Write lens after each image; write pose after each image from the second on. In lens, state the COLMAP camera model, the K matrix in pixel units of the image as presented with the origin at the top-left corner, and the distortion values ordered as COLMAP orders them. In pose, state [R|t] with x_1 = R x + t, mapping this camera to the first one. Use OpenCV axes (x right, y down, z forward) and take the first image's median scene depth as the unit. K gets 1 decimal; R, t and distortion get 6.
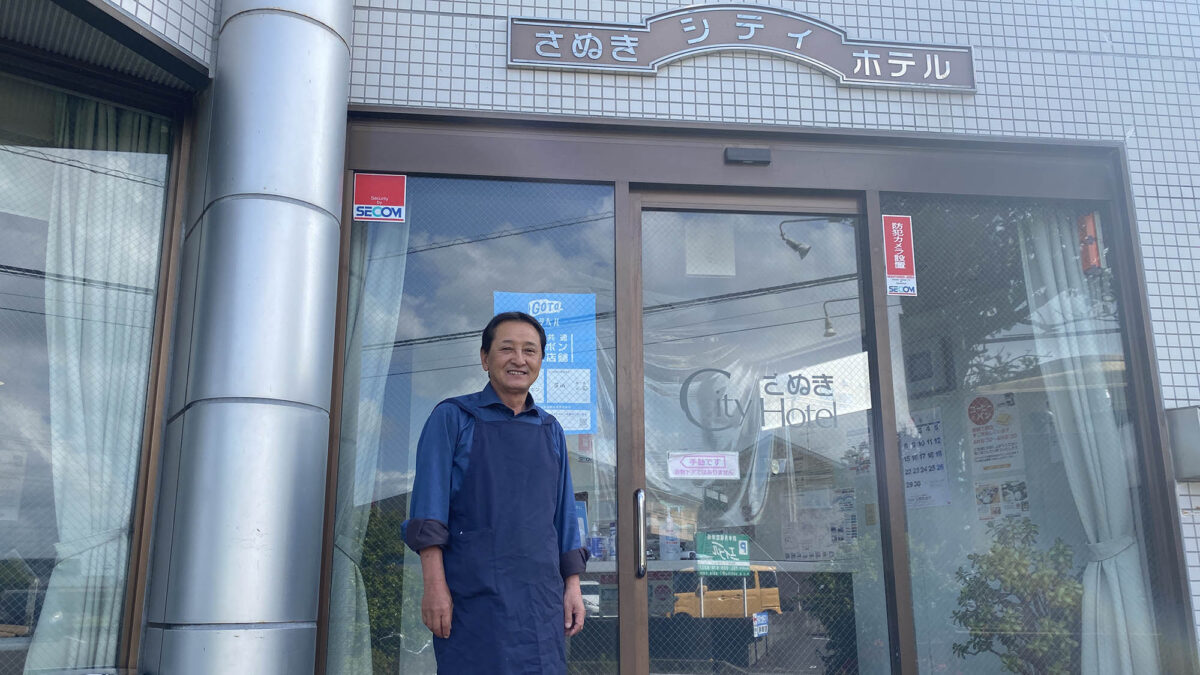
lens RADIAL K [[926.6, 0, 605.7], [0, 926.6, 396.3], [0, 0, 1]] dist [-0.003512, 0.009053]
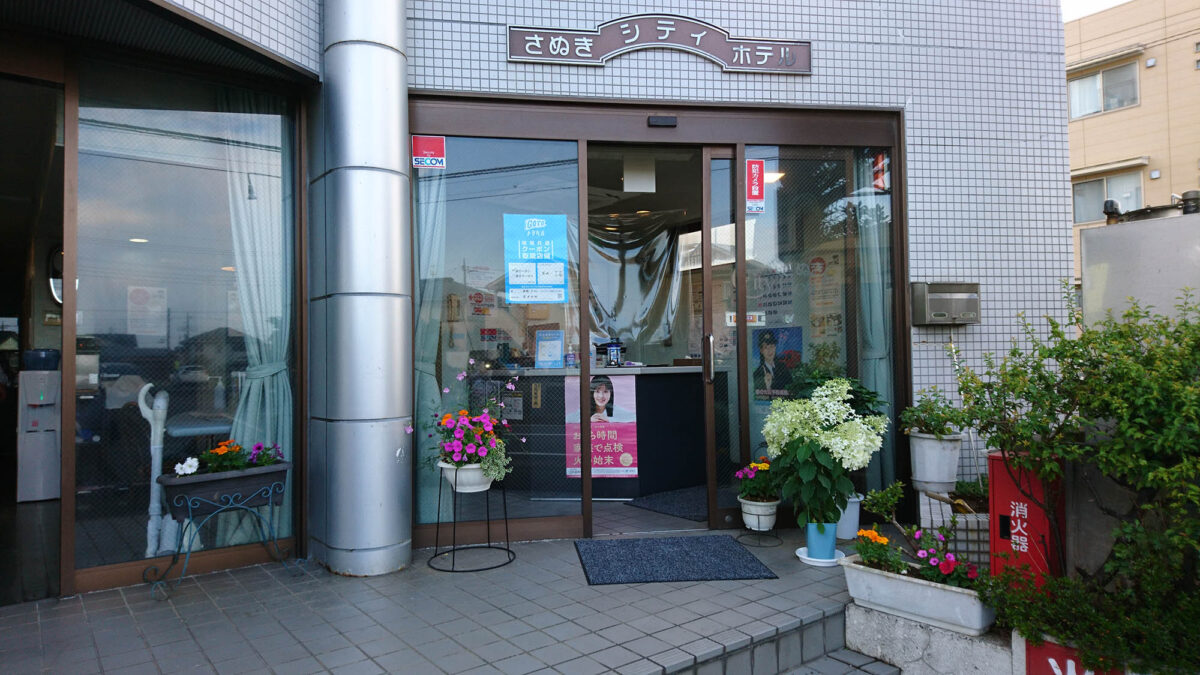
lens RADIAL K [[738.1, 0, 597.3], [0, 738.1, 346.9], [0, 0, 1]] dist [0.019982, -0.016969]
pose [[0.999320, -0.007100, 0.036180, -0.004826], [-0.000006, 0.981253, 0.192722, -0.125002], [-0.036870, -0.192591, 0.980586, -0.294156]]
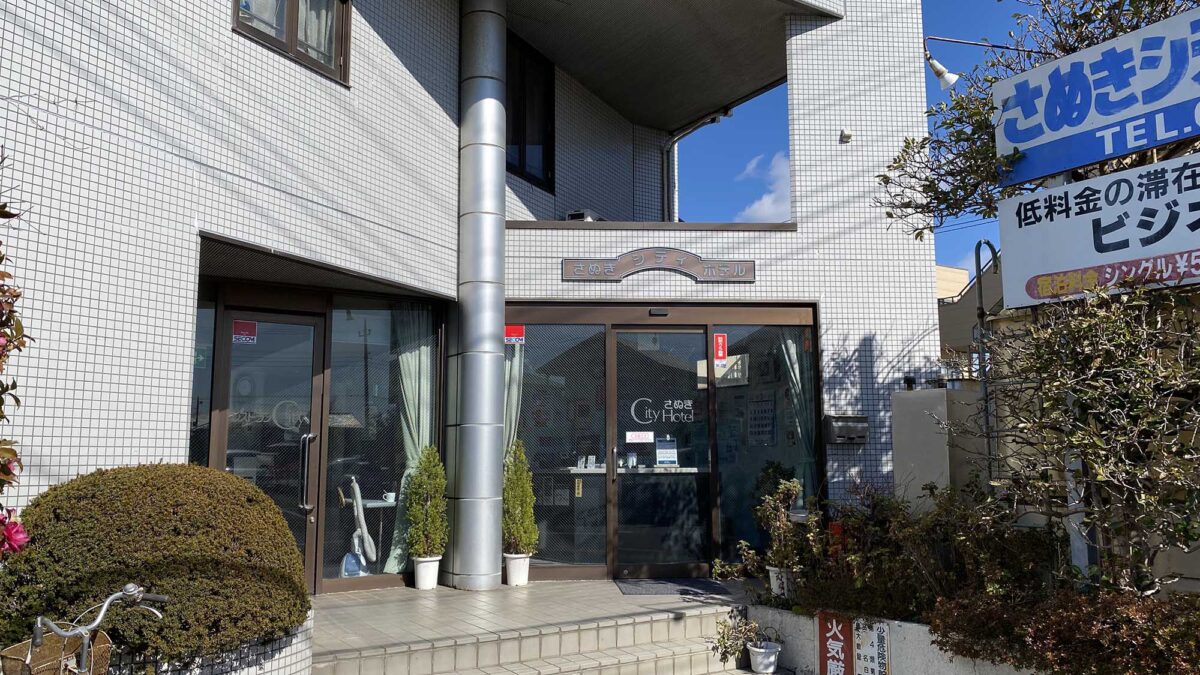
lens RADIAL K [[926.6, 0, 591.6], [0, 926.6, 327.8], [0, 0, 1]] dist [-0.003512, 0.009053]
pose [[0.998319, -0.002859, -0.057890, 0.115678], [0.007193, 0.997173, 0.074799, -0.403637], [0.057512, -0.075090, 0.995517, -1.489592]]
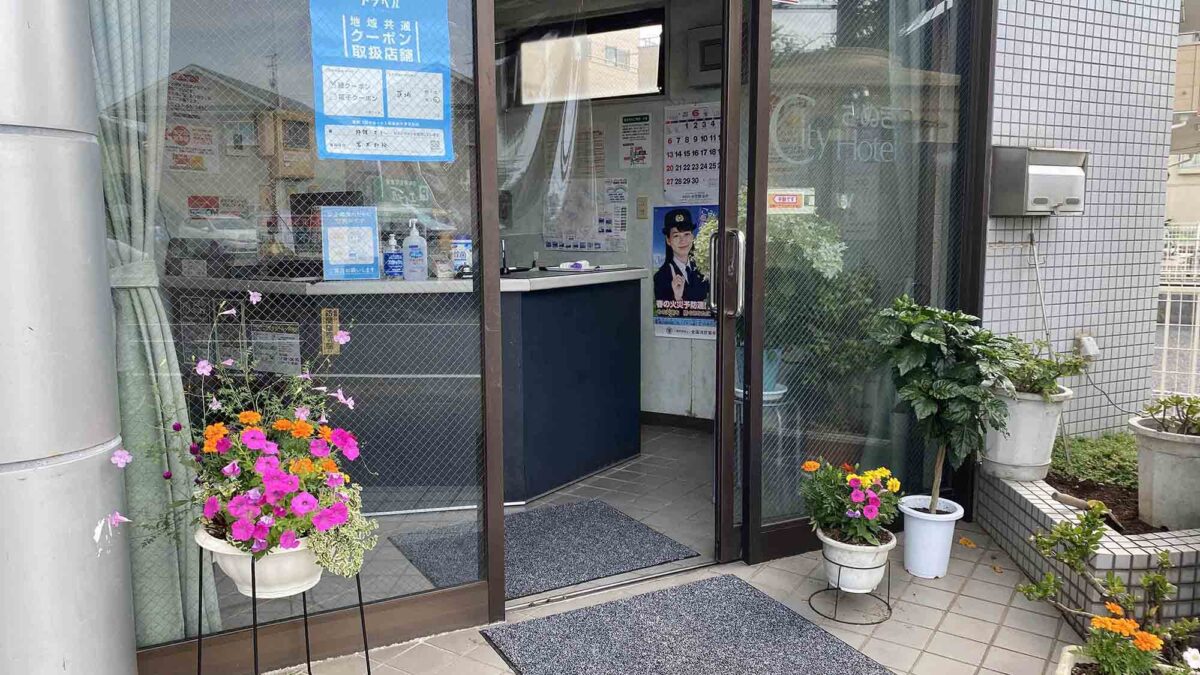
lens RADIAL K [[926.6, 0, 617.3], [0, 926.6, 356.6], [0, 0, 1]] dist [-0.003512, 0.009053]
pose [[0.926952, -0.049126, 0.371951, -0.165407], [-0.083300, 0.939698, 0.331706, -0.069607], [-0.365816, -0.338459, 0.866963, 0.183268]]
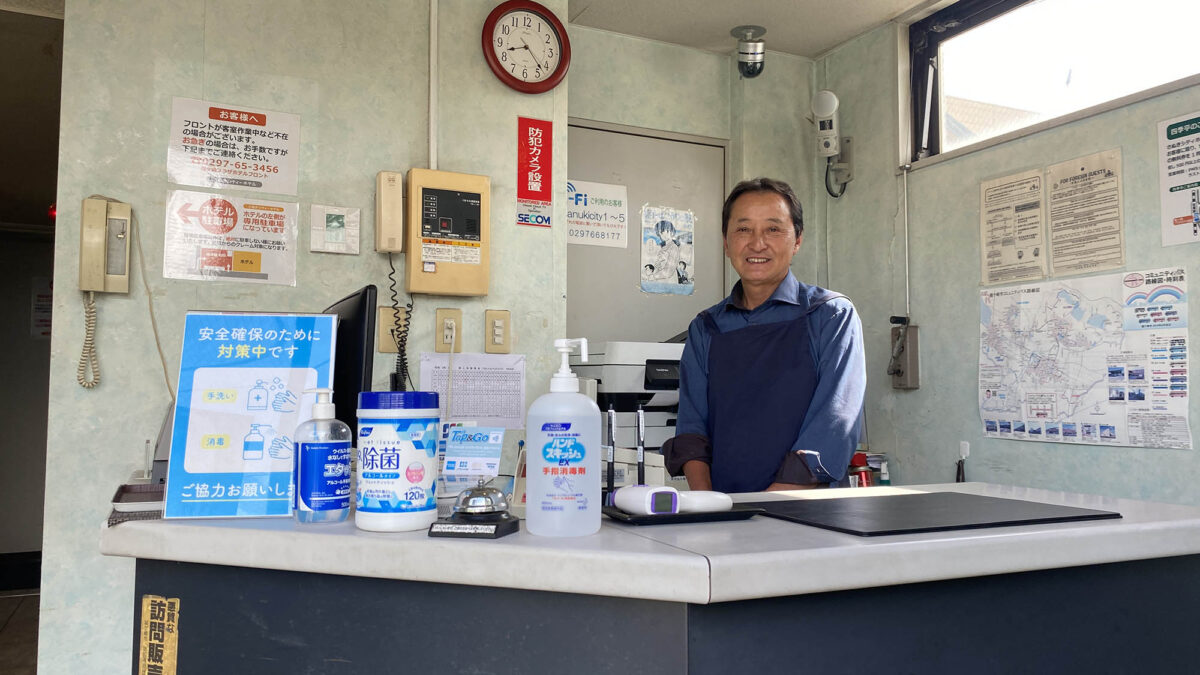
lens RADIAL K [[926.6, 0, 605.0], [0, 926.6, 341.0], [0, 0, 1]] dist [-0.003512, 0.009053]
pose [[0.984524, -0.001455, -0.175245, 0.154887], [0.027693, 0.988694, 0.147370, 0.103580], [0.173049, -0.149942, 0.973433, 0.913466]]
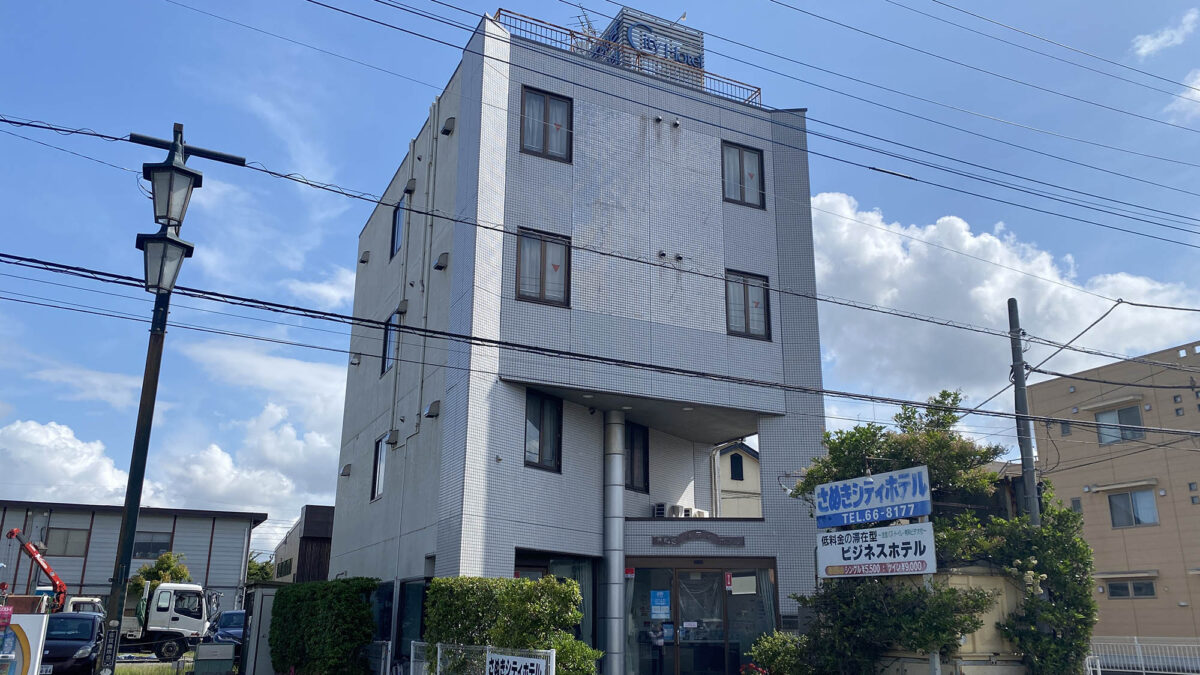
lens RADIAL K [[926.6, 0, 596.5], [0, 926.6, 331.6], [0, 0, 1]] dist [-0.003512, 0.009053]
pose [[0.984778, -0.036790, -0.169881, 0.518085], [0.021187, 0.995463, -0.092764, -1.075752], [0.172523, 0.087753, 0.981089, -4.316035]]
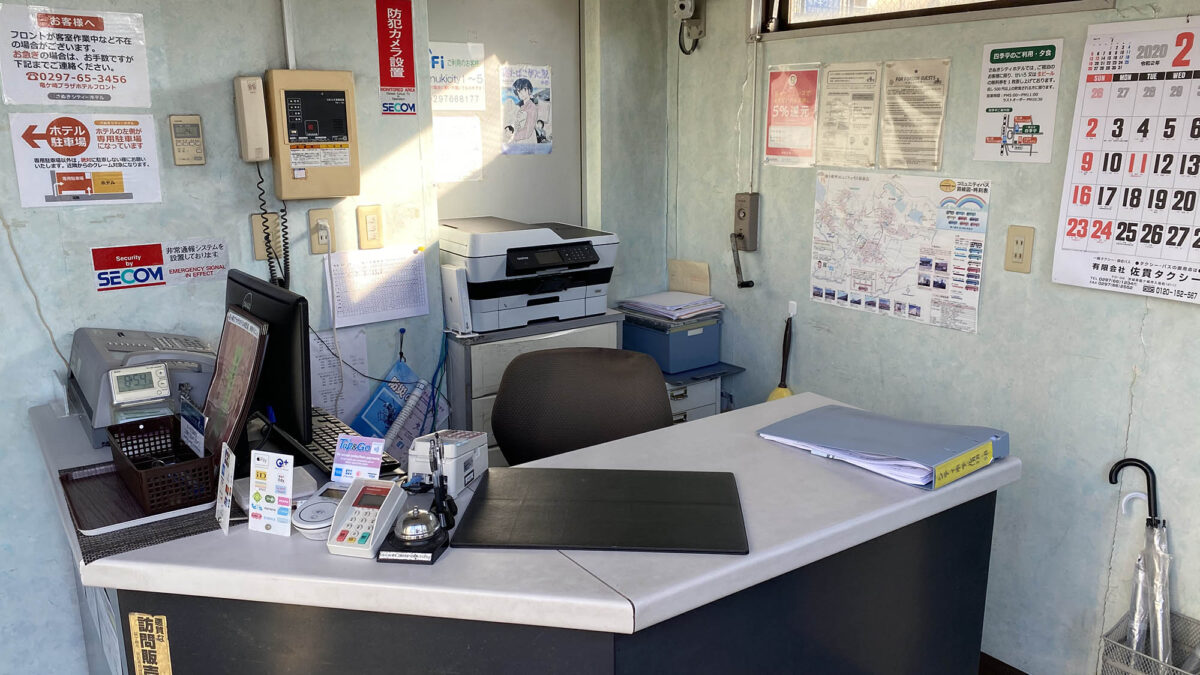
lens RADIAL K [[926.6, 0, 596.0], [0, 926.6, 333.8], [0, 0, 1]] dist [-0.003512, 0.009053]
pose [[0.999967, -0.001750, 0.007904, 0.118810], [-0.001865, 0.900320, 0.435224, -0.046056], [-0.007877, -0.435224, 0.900288, 0.898967]]
